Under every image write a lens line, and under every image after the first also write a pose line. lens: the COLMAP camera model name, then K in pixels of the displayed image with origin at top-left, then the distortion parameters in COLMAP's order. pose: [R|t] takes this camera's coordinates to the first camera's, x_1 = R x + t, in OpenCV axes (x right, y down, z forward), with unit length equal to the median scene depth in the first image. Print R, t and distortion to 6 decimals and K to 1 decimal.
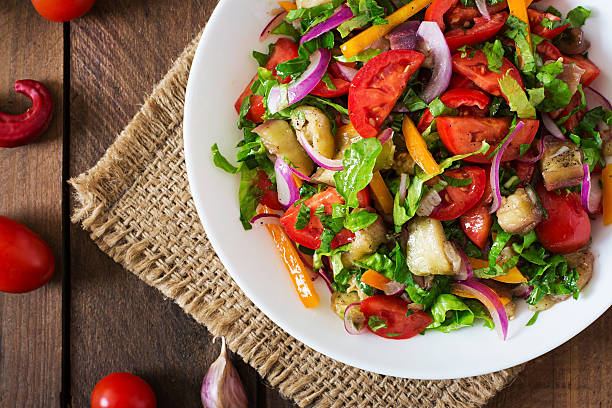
lens RADIAL K [[1425.1, 0, 306.0], [0, 1425.1, 204.0], [0, 0, 1]] dist [-0.077163, 0.447794]
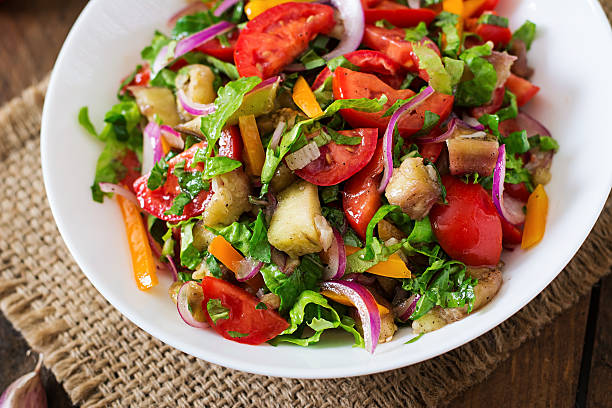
lens RADIAL K [[1425.1, 0, 306.0], [0, 1425.1, 204.0], [0, 0, 1]] dist [-0.077163, 0.447794]
pose [[0.979657, 0.159592, -0.121665, 0.185998], [-0.198427, 0.860896, -0.468492, 0.396674], [0.029973, 0.483104, 0.875050, 0.285474]]
